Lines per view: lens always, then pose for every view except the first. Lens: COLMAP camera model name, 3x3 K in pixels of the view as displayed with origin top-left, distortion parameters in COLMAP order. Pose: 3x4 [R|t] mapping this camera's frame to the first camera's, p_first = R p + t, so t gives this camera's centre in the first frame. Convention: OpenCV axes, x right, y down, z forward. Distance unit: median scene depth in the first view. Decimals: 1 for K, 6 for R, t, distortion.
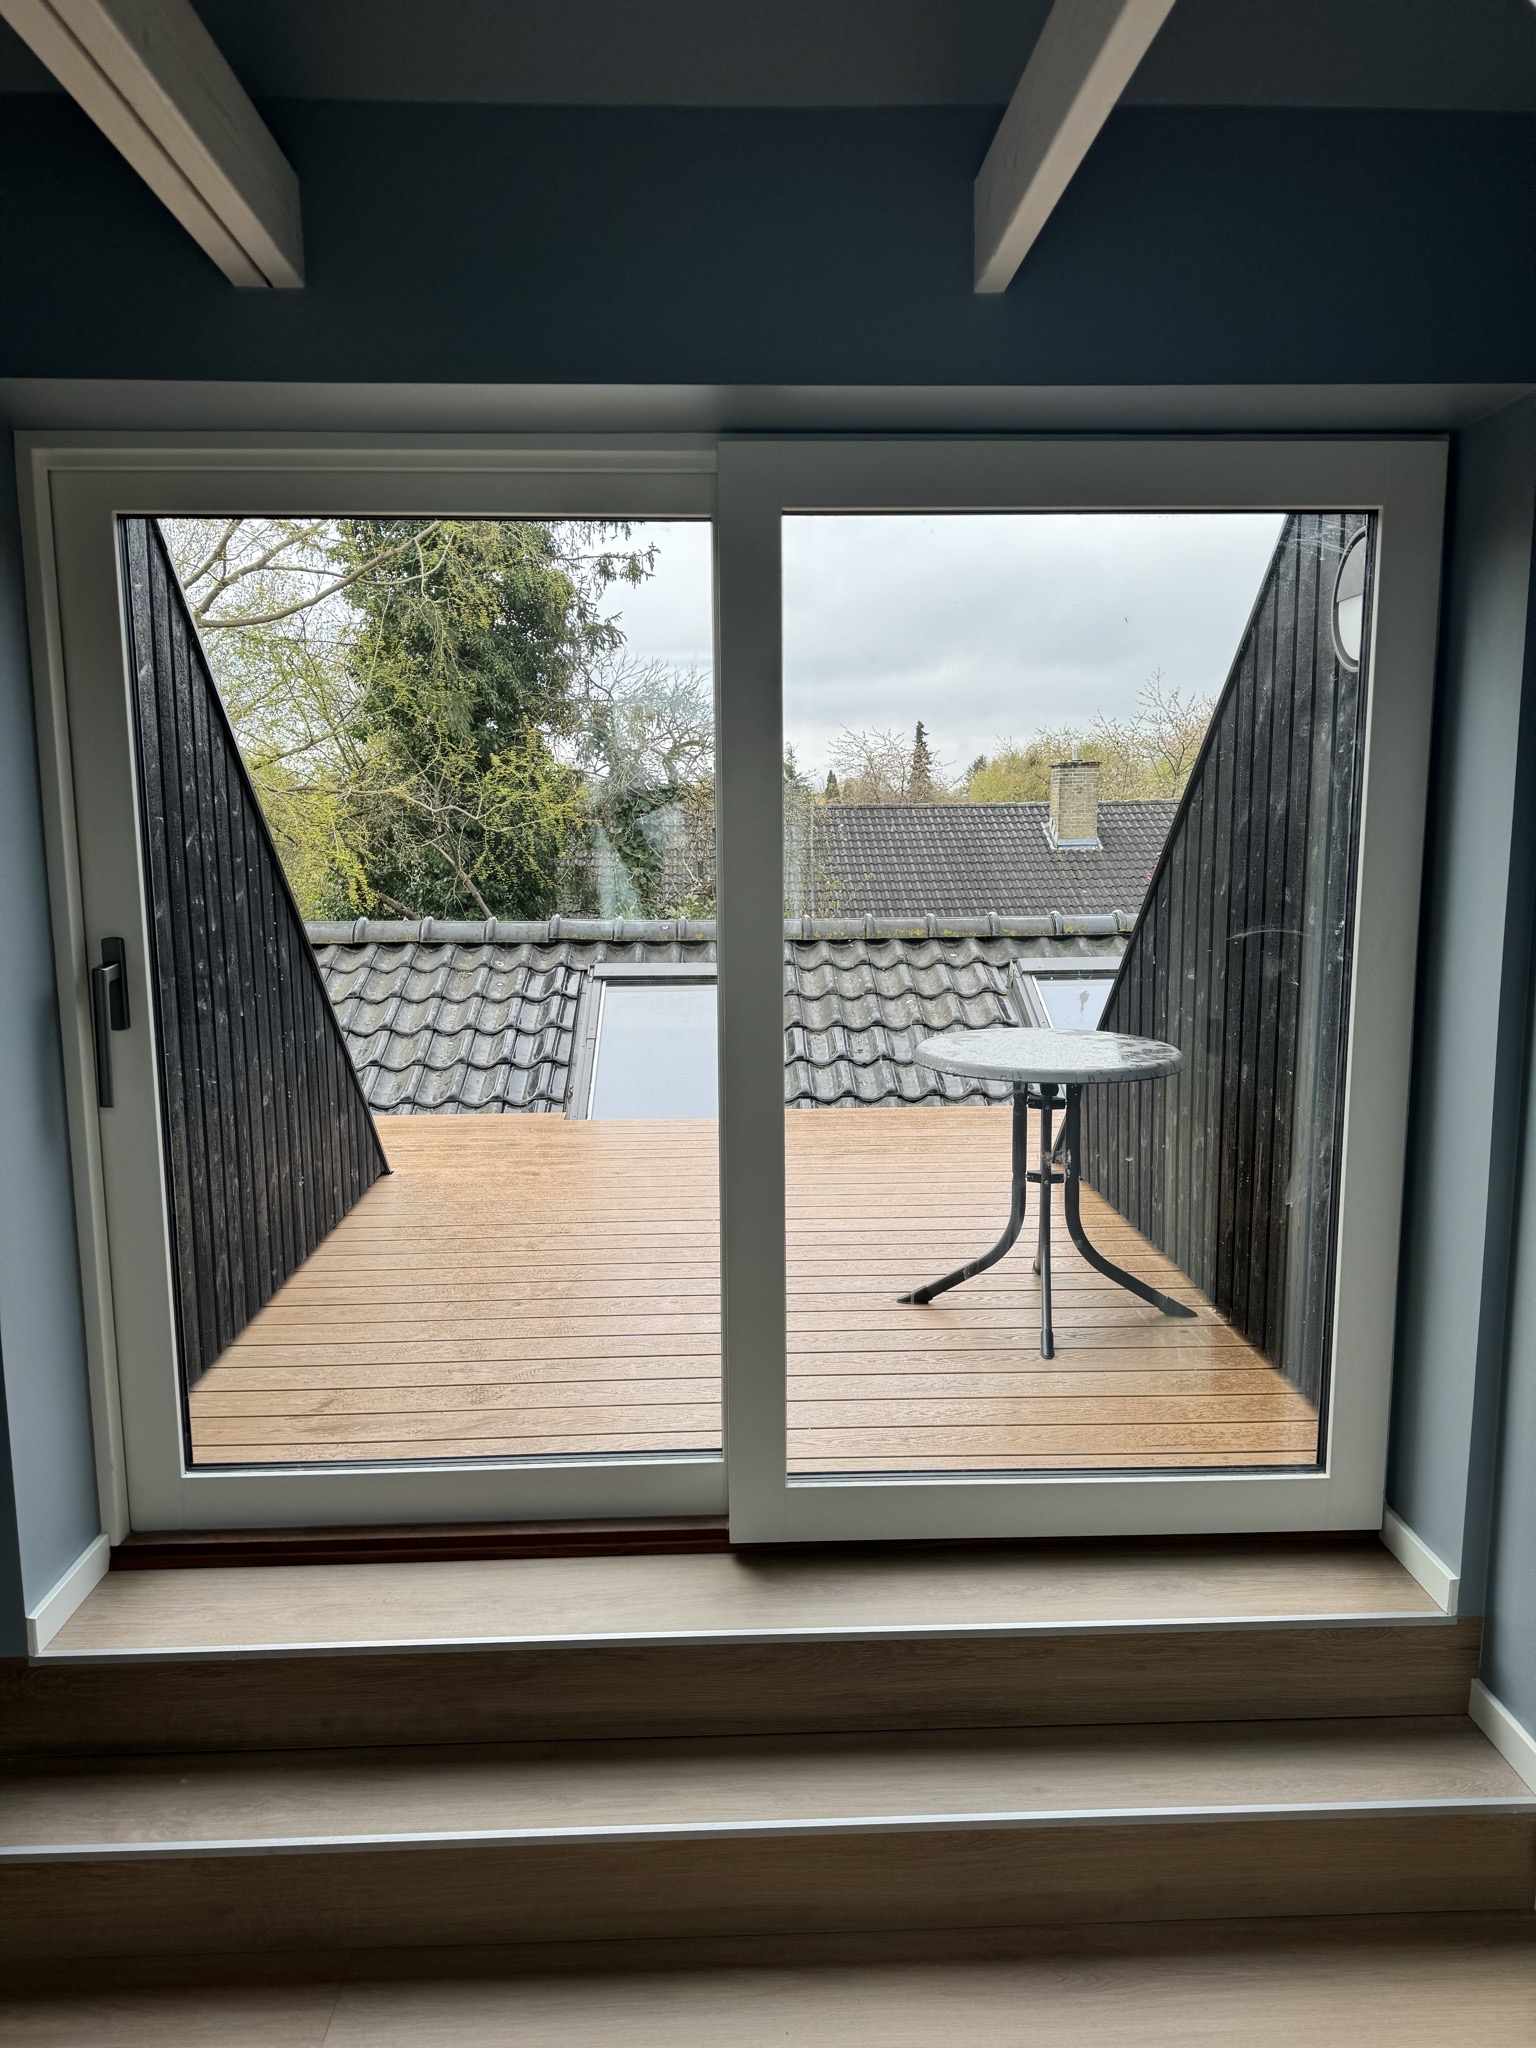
lens RADIAL K [[1428.7, 0, 863.0], [0, 1428.7, 1023.8], [0, 0, 1]] dist [0.161334, -0.237933]
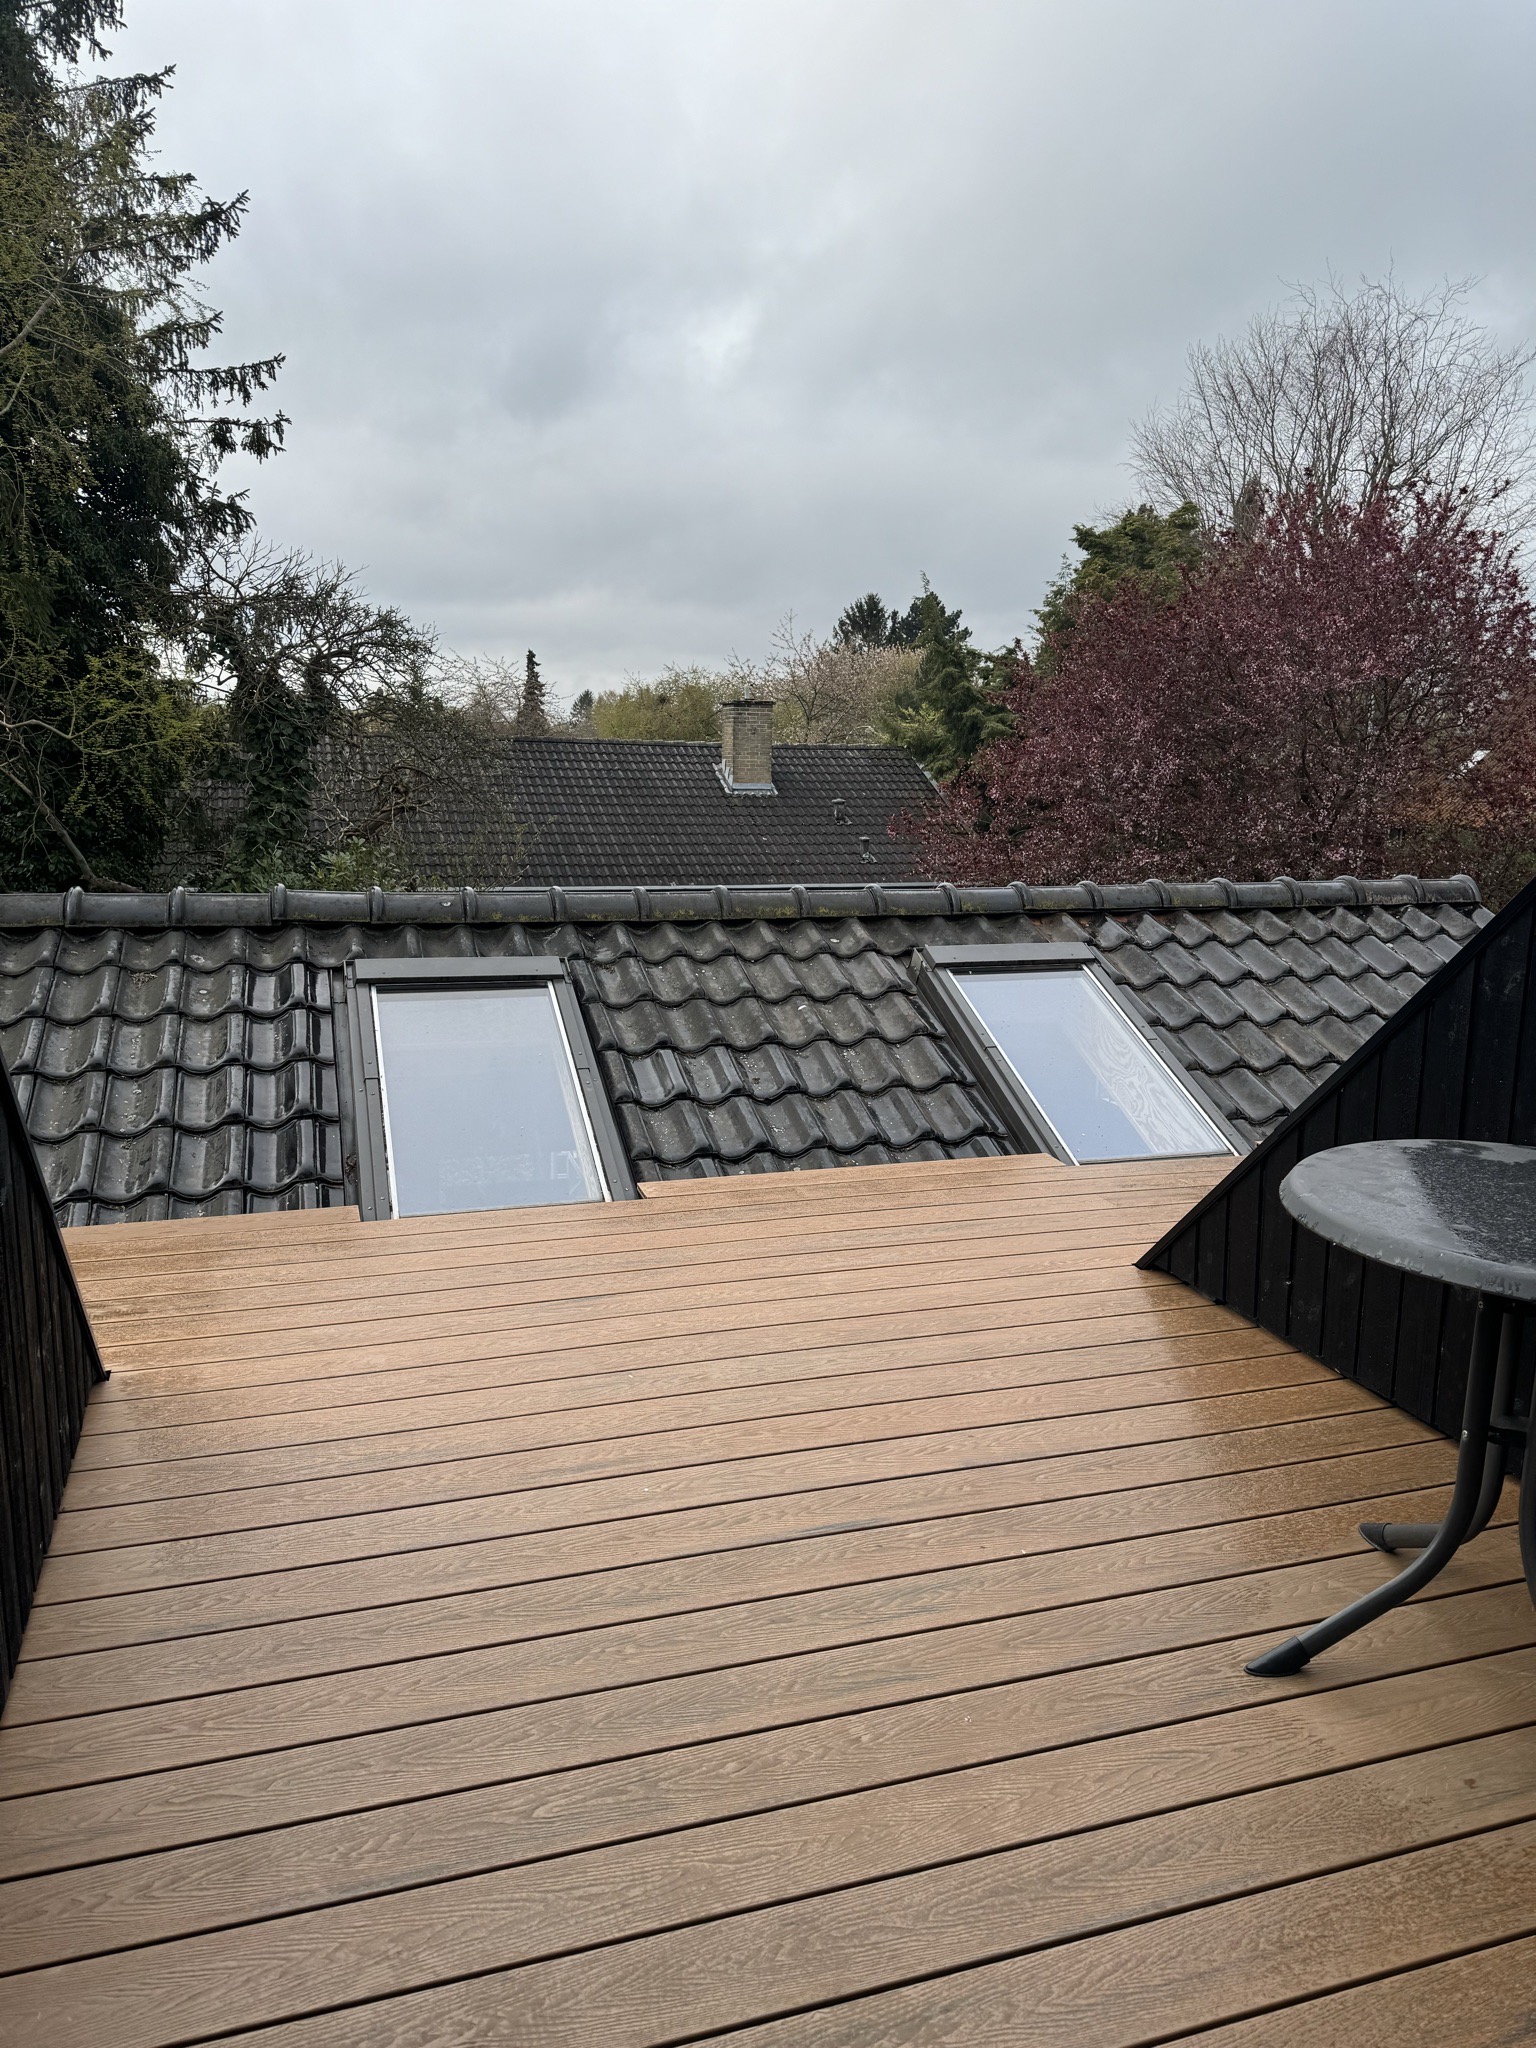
lens RADIAL K [[1428.7, 0, 863.0], [0, 1428.7, 1023.8], [0, 0, 1]] dist [0.161334, -0.237933]
pose [[0.966693, -0.018466, 0.255271, -0.115802], [0.008125, 0.999105, 0.041503, -0.033888], [-0.255809, -0.038047, 0.965978, 0.240602]]
